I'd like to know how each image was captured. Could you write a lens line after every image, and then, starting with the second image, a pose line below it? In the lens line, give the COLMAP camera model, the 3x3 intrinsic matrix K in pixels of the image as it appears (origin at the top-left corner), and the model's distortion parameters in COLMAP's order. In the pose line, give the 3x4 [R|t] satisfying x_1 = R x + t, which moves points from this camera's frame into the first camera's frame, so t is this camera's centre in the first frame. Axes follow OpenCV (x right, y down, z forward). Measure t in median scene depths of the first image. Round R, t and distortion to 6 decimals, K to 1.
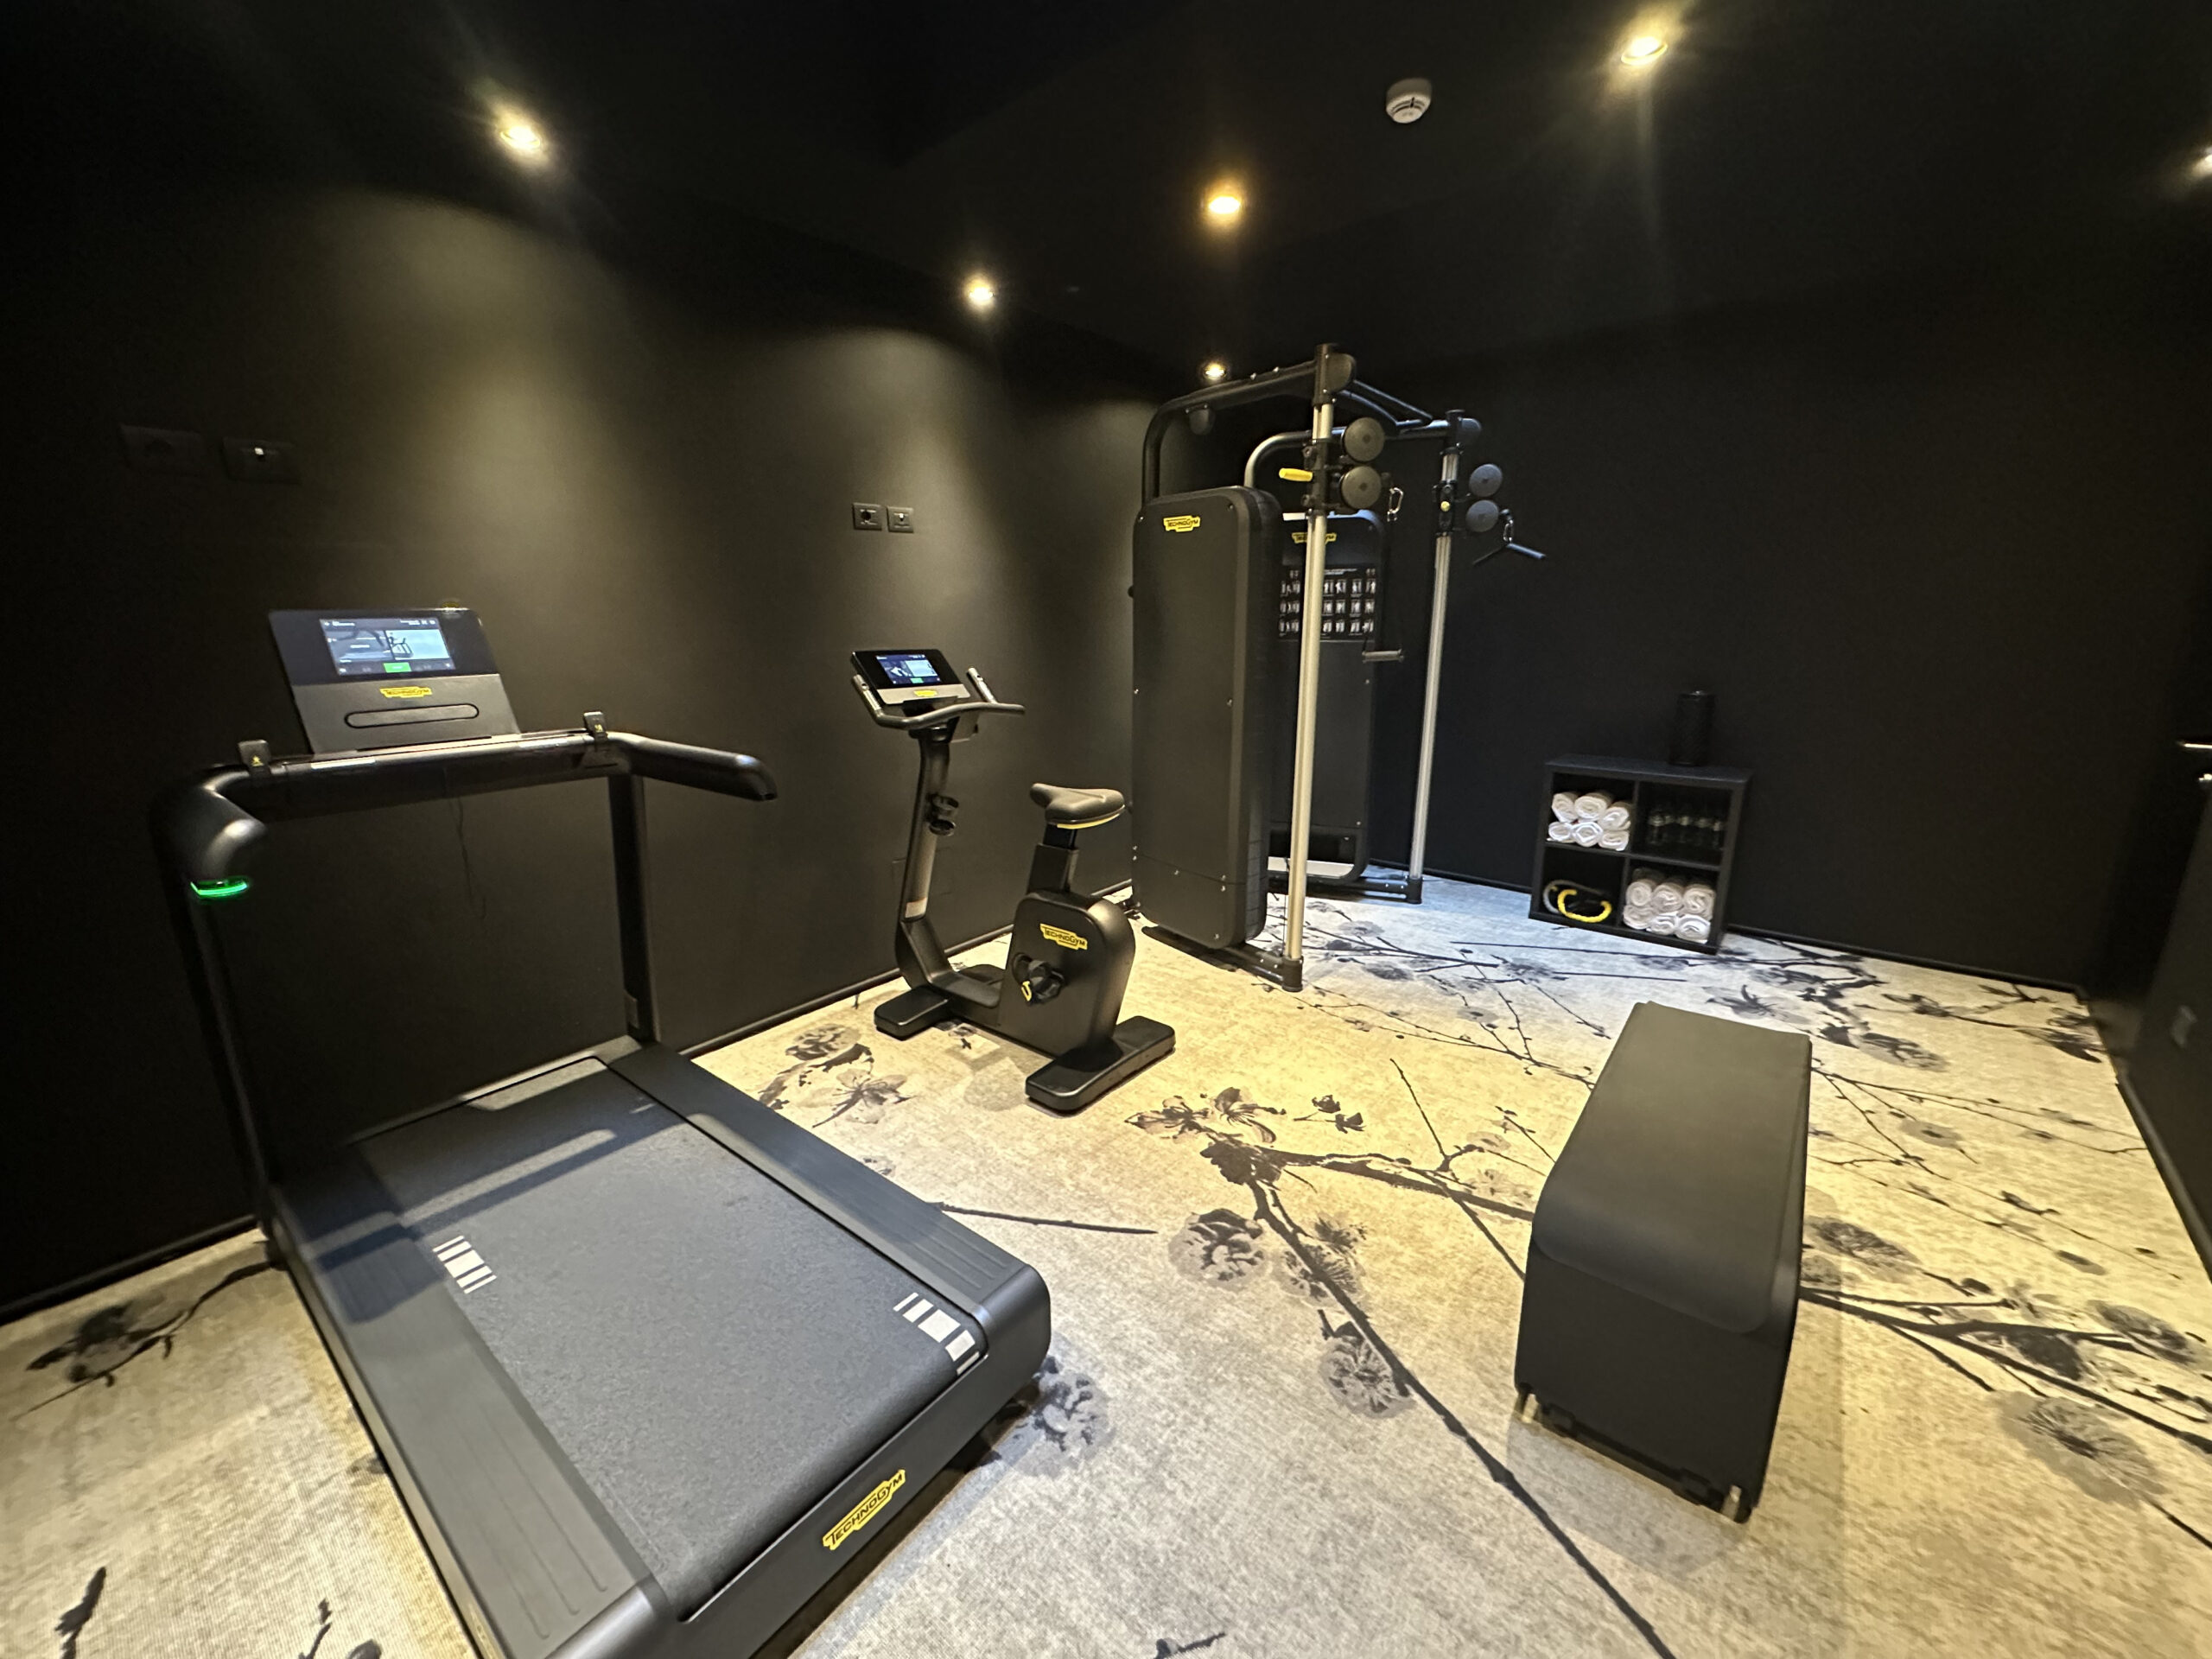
lens RADIAL K [[889.4, 0, 1106.9], [0, 889.4, 826.8], [0, 0, 1]] dist [0.001827, 0.000137]
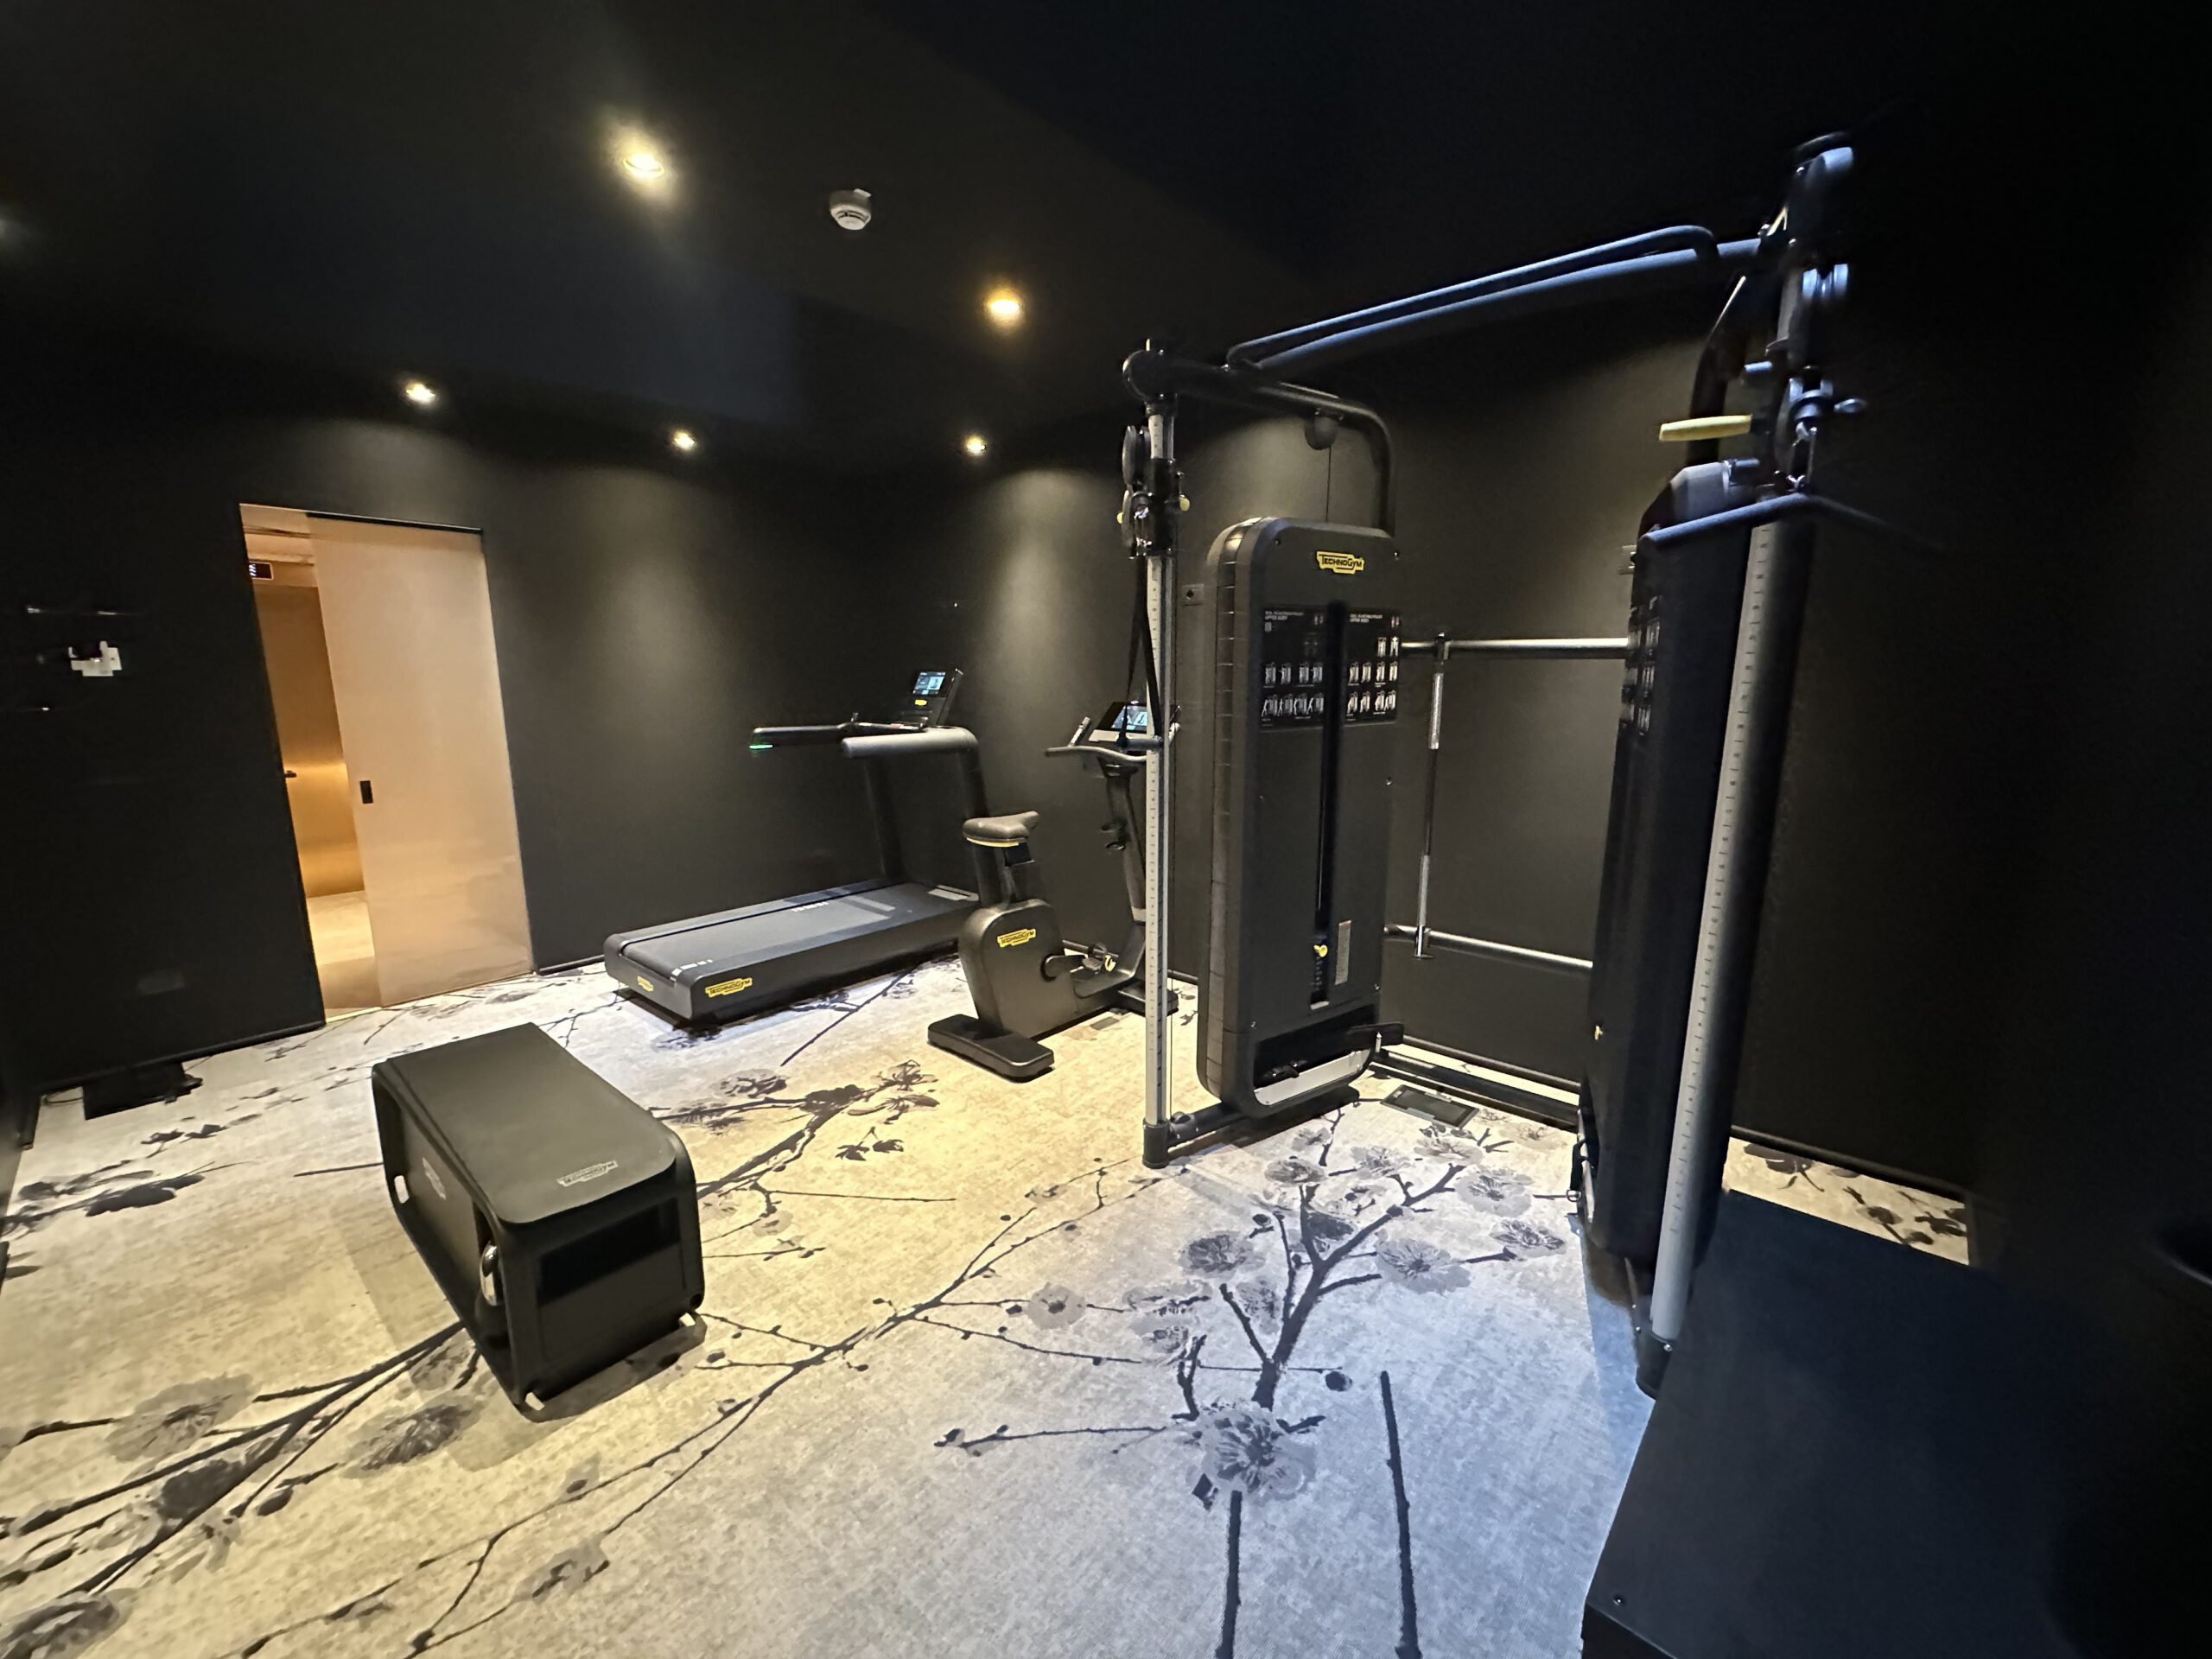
lens RADIAL K [[889.4, 0, 1108.2], [0, 889.4, 829.6], [0, 0, 1]] dist [0.001827, 0.000137]
pose [[-0.041839, 0.187868, -0.981303, 1.464978], [-0.235619, 0.952606, 0.192420, -0.370098], [0.970944, 0.239264, 0.004409, 1.428638]]
